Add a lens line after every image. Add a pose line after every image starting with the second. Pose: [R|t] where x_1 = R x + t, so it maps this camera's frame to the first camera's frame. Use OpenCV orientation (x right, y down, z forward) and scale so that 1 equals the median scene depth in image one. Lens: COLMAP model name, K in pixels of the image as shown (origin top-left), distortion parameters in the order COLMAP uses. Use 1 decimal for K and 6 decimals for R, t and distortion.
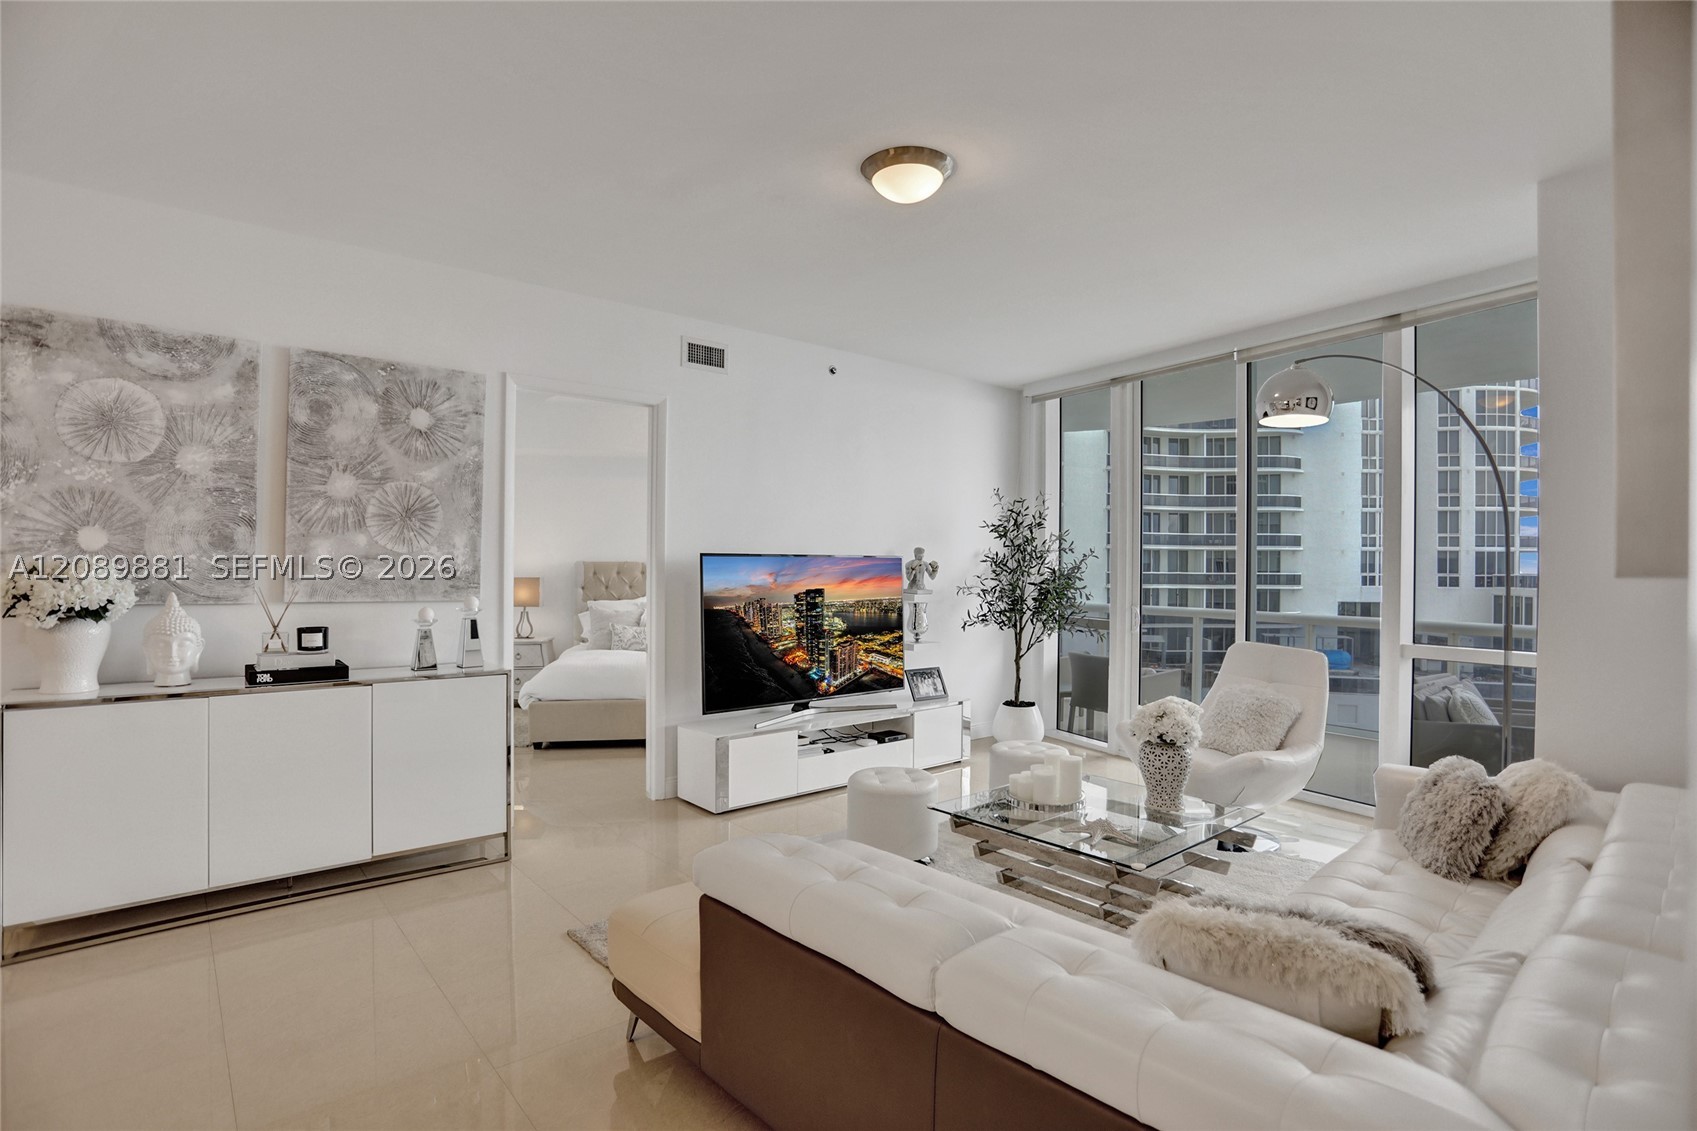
lens RADIAL K [[843.4, 0, 842.6], [0, 843.4, 566.4], [0, 0, 1]] dist [-0.041274, 0.011632]
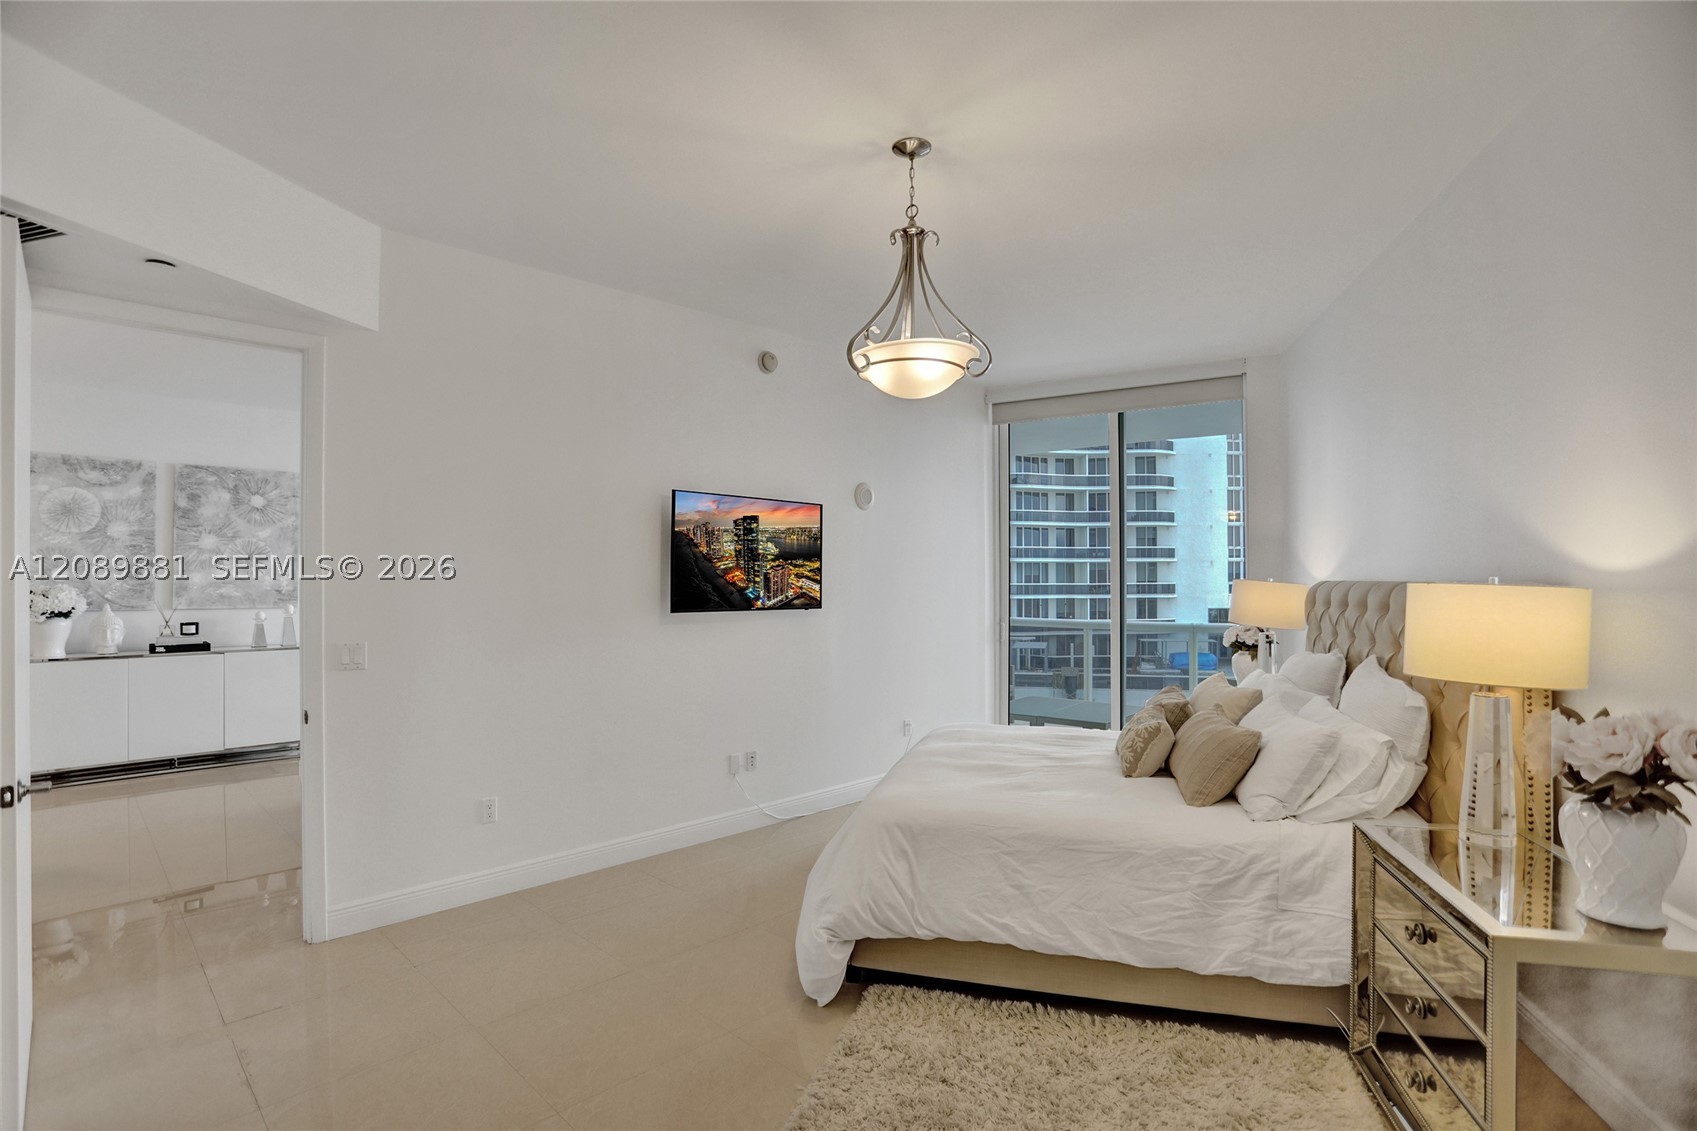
lens RADIAL K [[843.4, 0, 859.0], [0, 843.4, 570.5], [0, 0, 1]] dist [-0.041274, 0.011632]
pose [[0.995198, -0.011116, 0.097248, 0.482395], [0.012311, 0.999856, -0.011693, -0.000220], [-0.097104, 0.012834, 0.995192, -0.699929]]
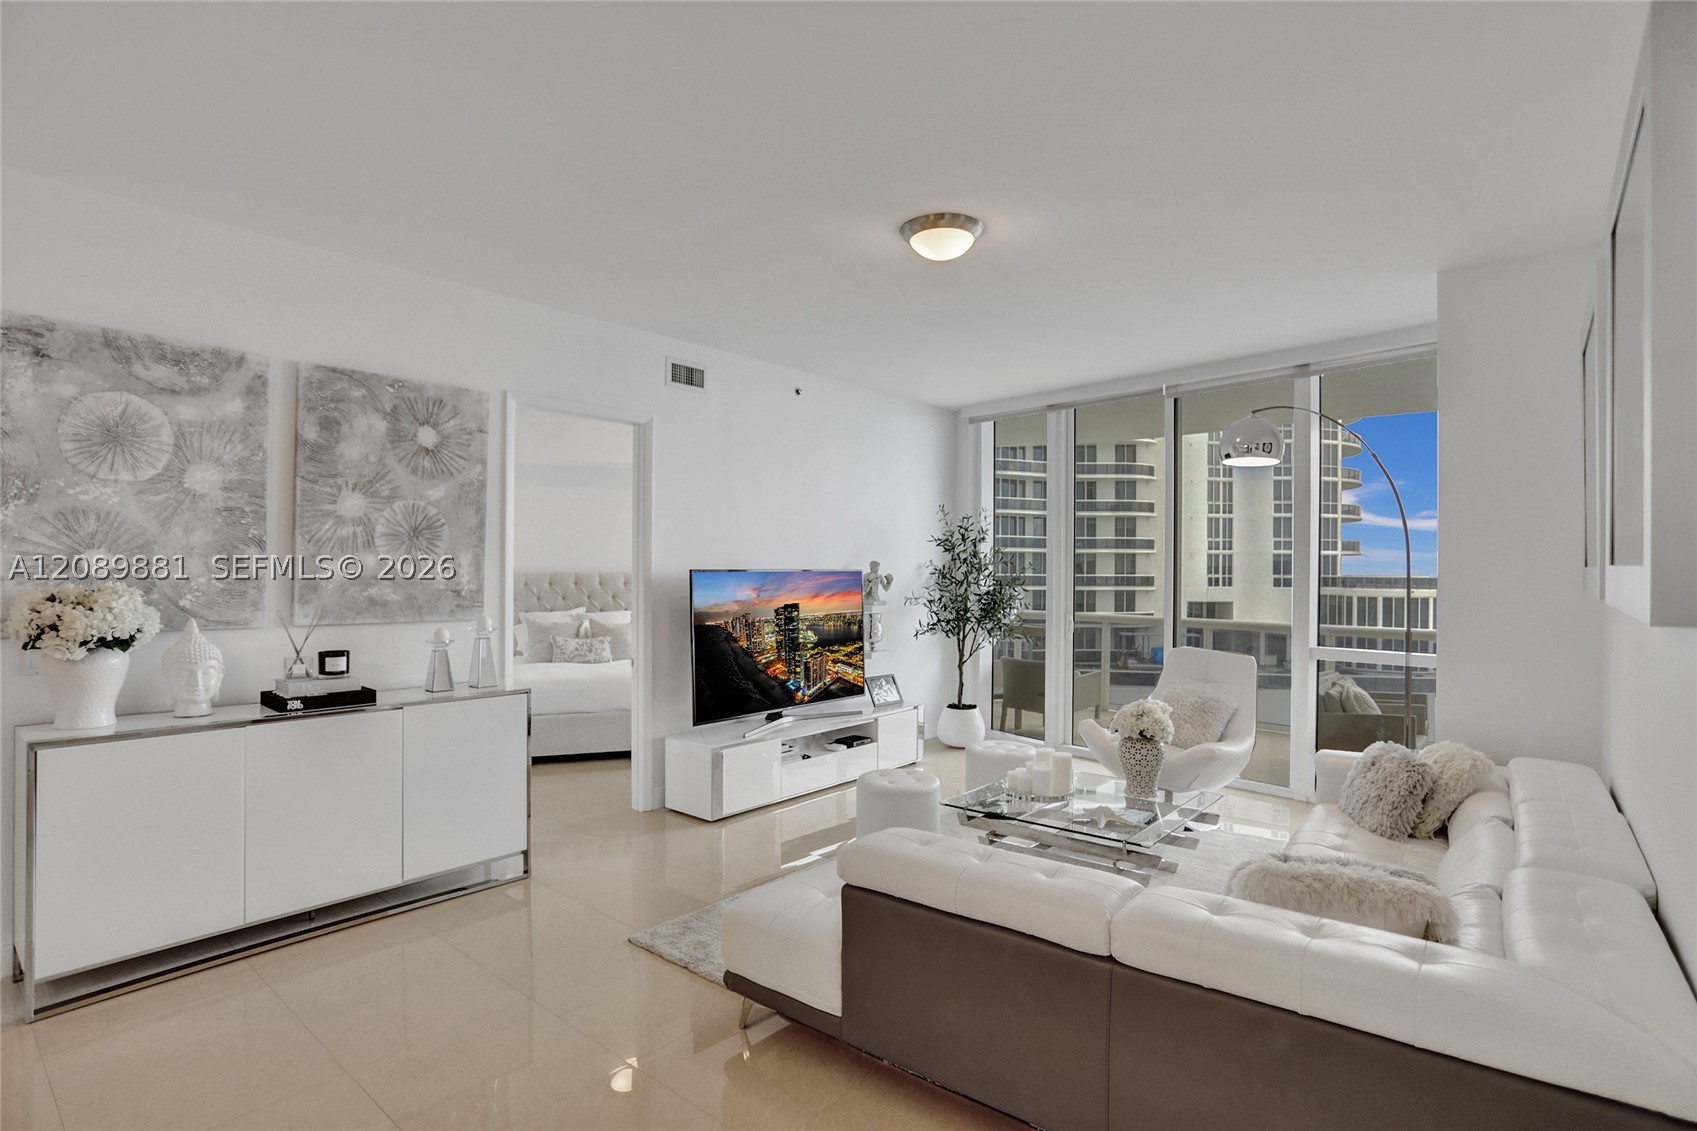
lens RADIAL K [[843.4, 0, 852.0], [0, 843.4, 568.1], [0, 0, 1]] dist [-0.041274, 0.011632]
pose [[0.985997, -0.002547, 0.166746, -0.154738], [0.002707, 0.999996, -0.000733, -0.017090], [-0.166744, 0.001174, 0.986000, -0.049655]]
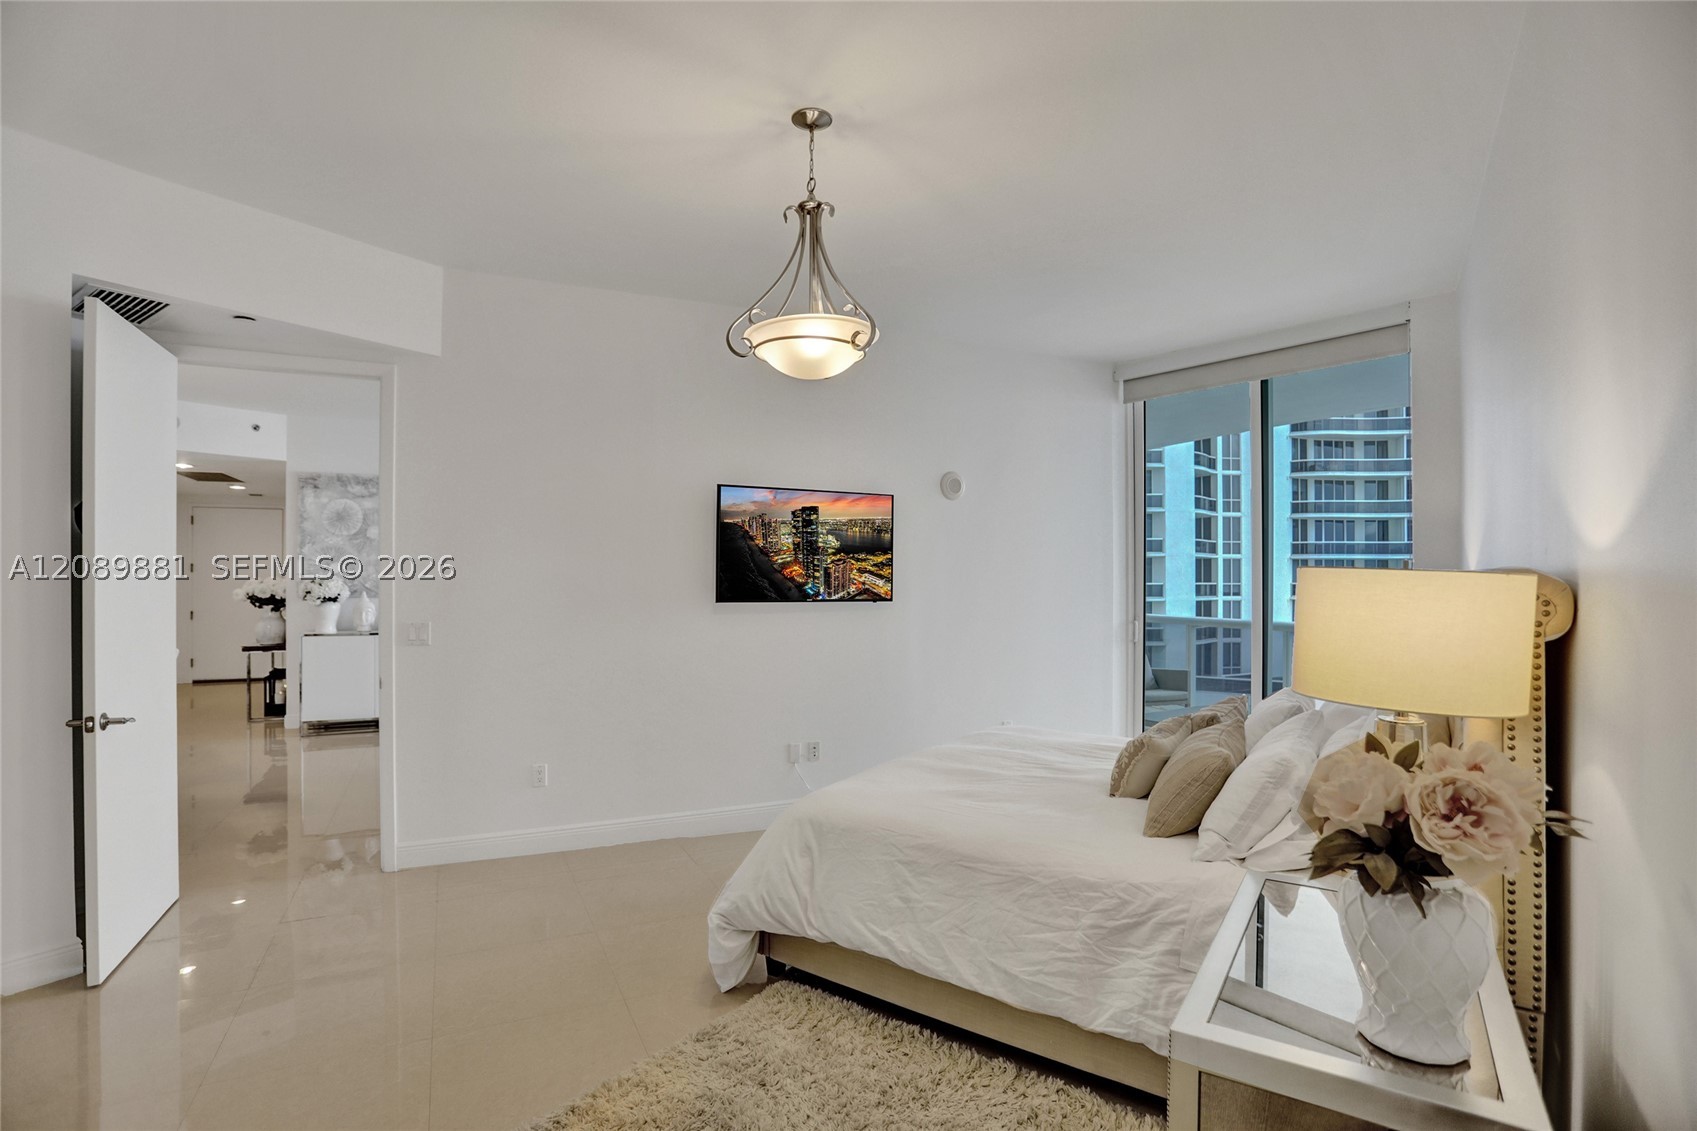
lens RADIAL K [[843.4, 0, 838.4], [0, 843.4, 573.8], [0, 0, 1]] dist [-0.041274, 0.011632]
pose [[0.968402, -0.009049, -0.249232, 0.750389], [0.006800, 0.999928, -0.009885, 0.010465], [0.249303, 0.007878, 0.968393, -0.660258]]
